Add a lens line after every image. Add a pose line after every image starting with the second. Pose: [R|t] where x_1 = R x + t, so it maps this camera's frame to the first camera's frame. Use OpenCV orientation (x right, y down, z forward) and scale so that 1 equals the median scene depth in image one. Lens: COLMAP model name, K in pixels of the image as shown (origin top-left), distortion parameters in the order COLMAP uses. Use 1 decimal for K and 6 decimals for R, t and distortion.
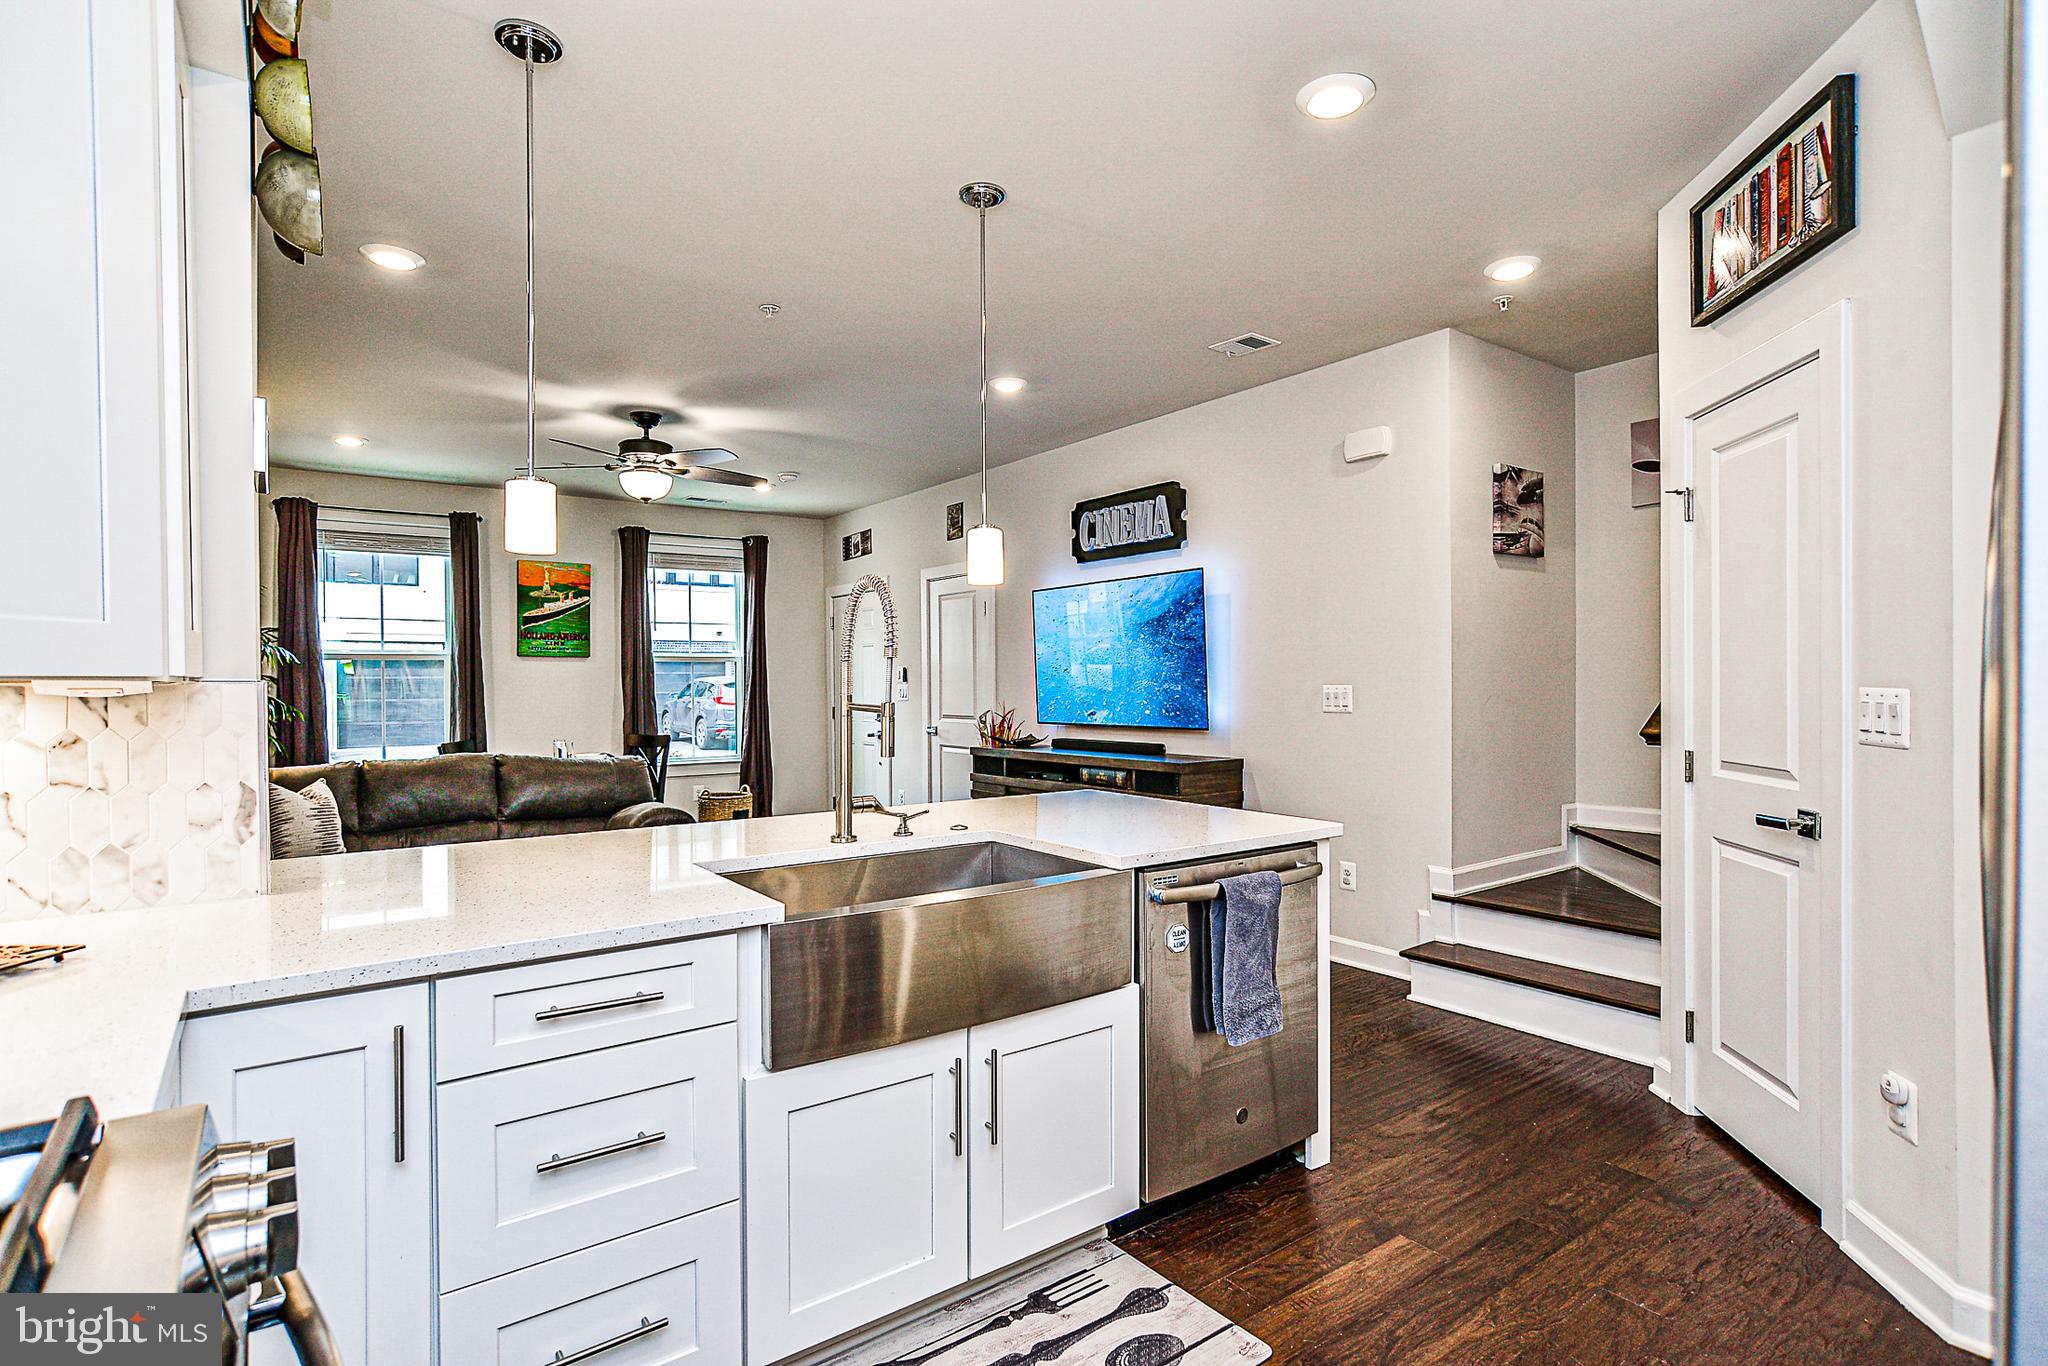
lens RADIAL K [[1016.8, 0, 1029.0], [0, 1016.8, 682.4], [0, 0, 1]] dist [-0.017311, 0.013541]
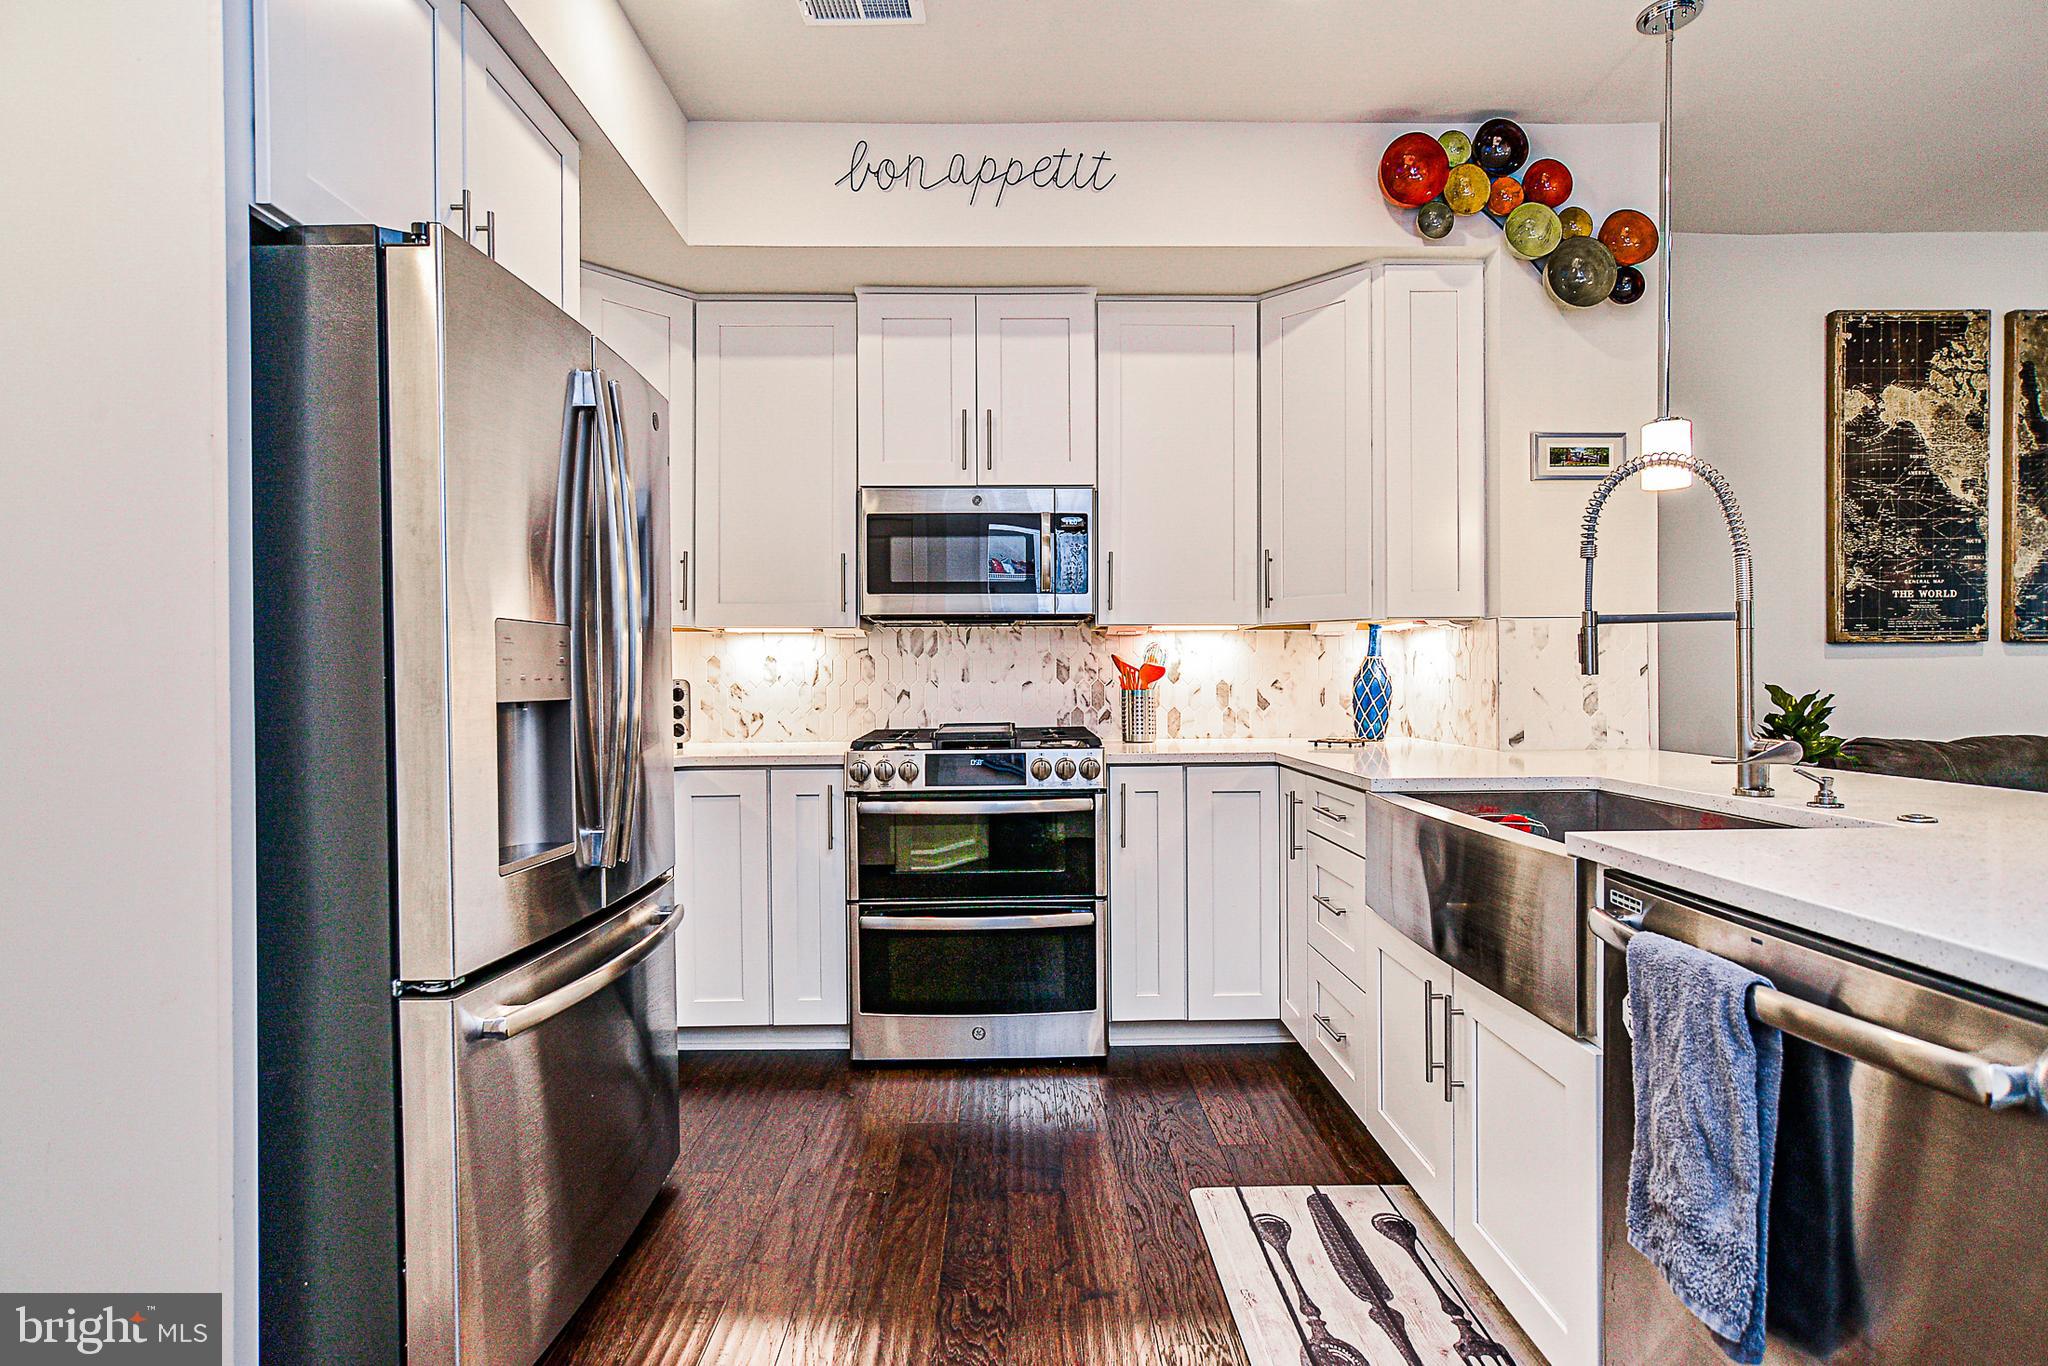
lens RADIAL K [[1016.8, 0, 1031.6], [0, 1016.8, 685.2], [0, 0, 1]] dist [-0.017311, 0.013541]
pose [[-0.575958, 0.015584, -0.817331, 0.332826], [0.009591, 0.999878, 0.012305, 0.027094], [0.817423, -0.000752, -0.576037, 0.448184]]
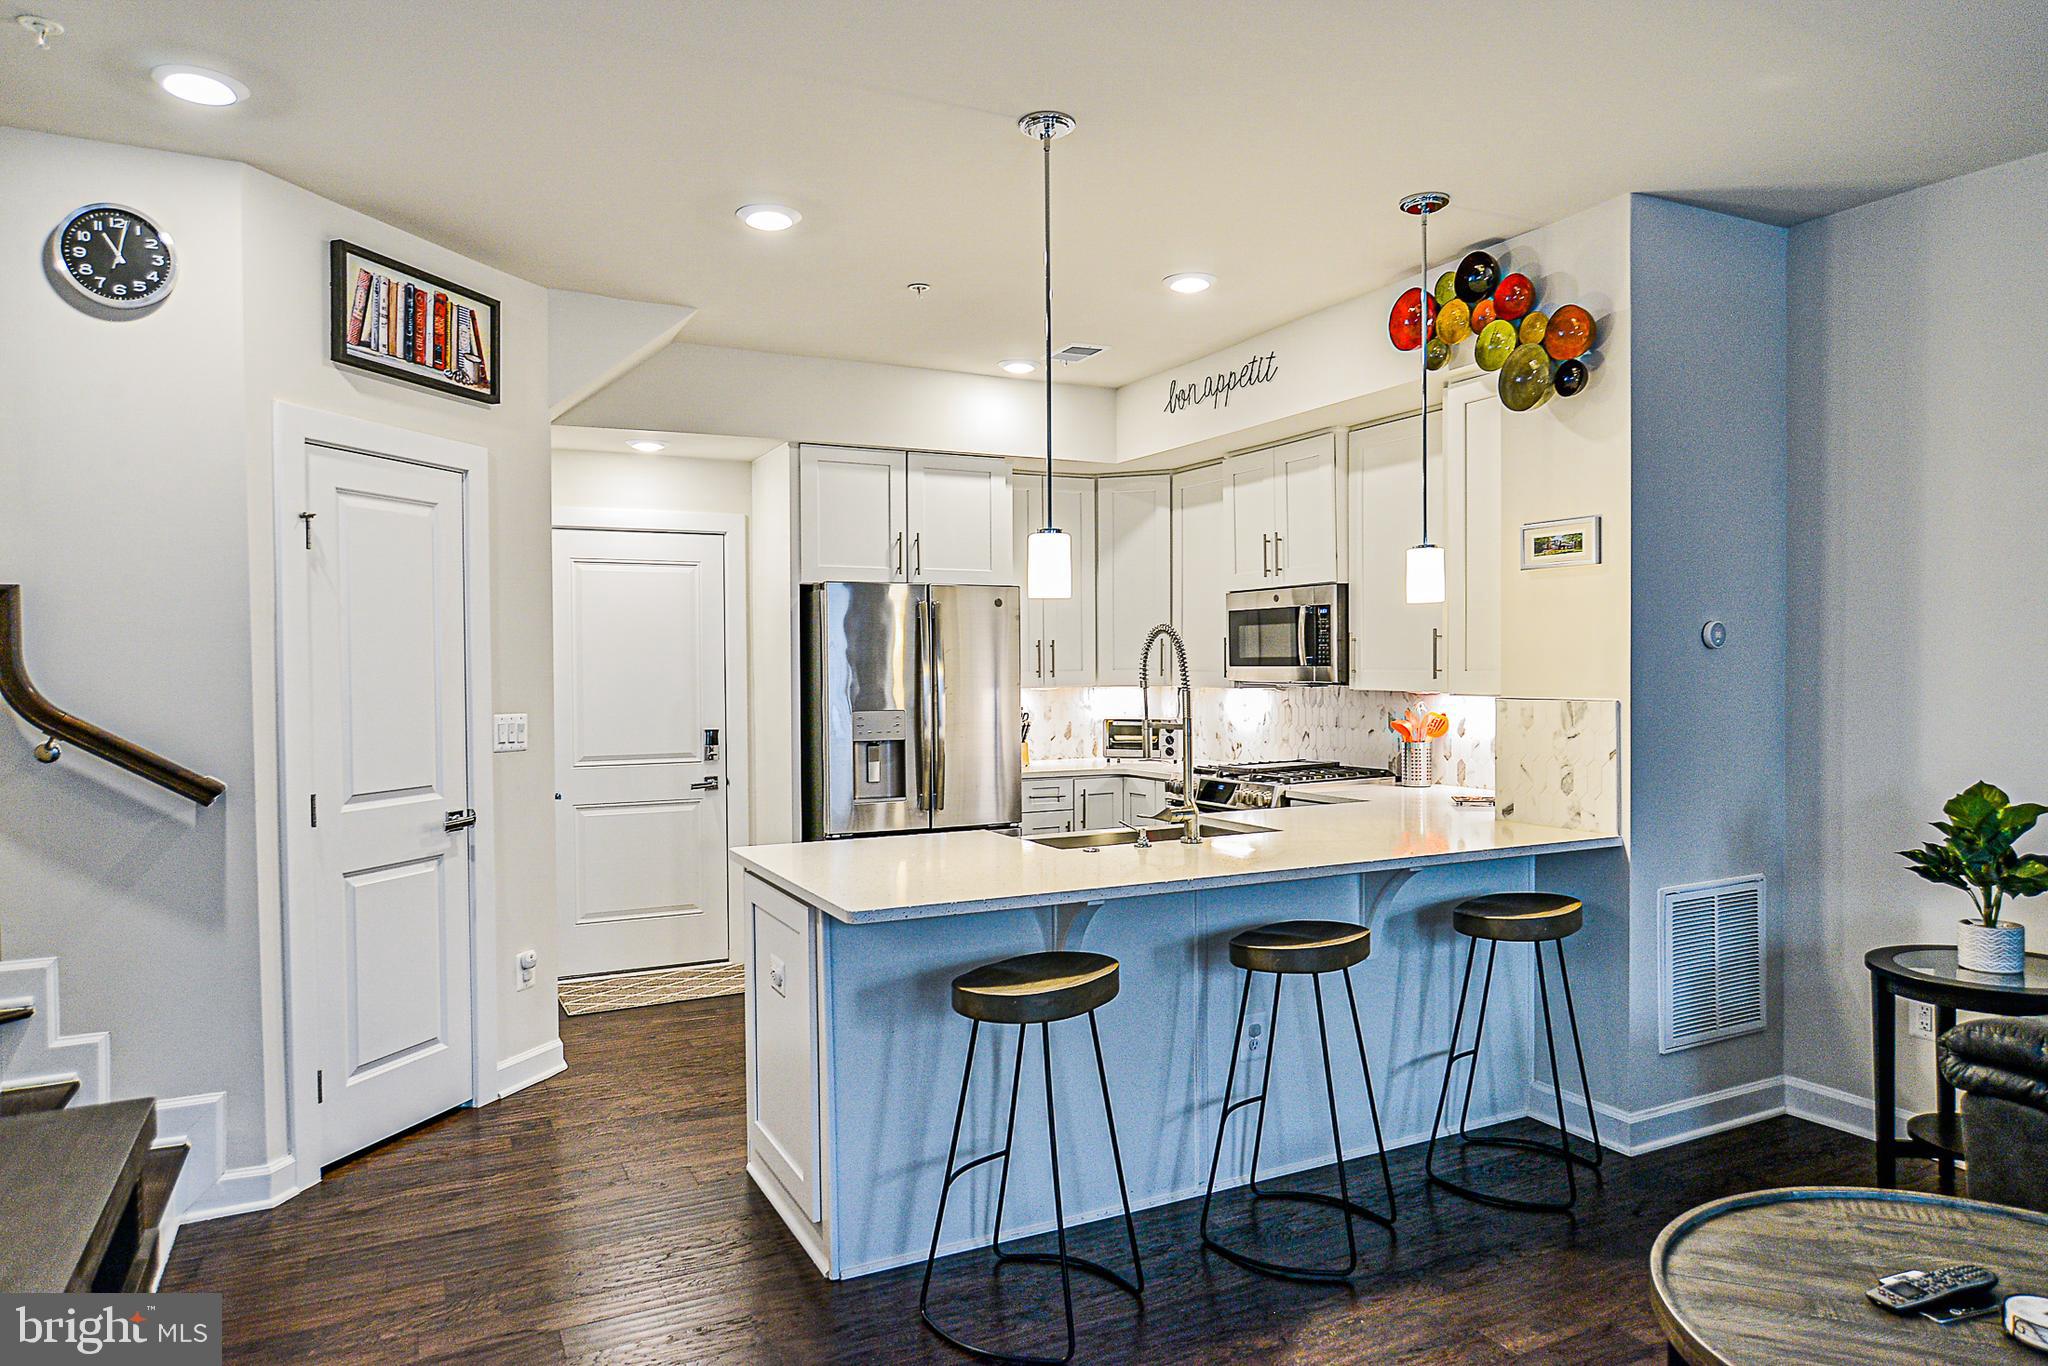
lens RADIAL K [[1282.7, 0, 1032.8], [0, 1282.7, 679.8], [0, 0, 1]] dist [-0.017195, 0.015603]
pose [[-0.986973, 0.012062, 0.160432, -0.108934], [0.014024, 0.999840, 0.011105, -0.022920], [-0.160272, 0.013210, -0.986984, 1.124343]]
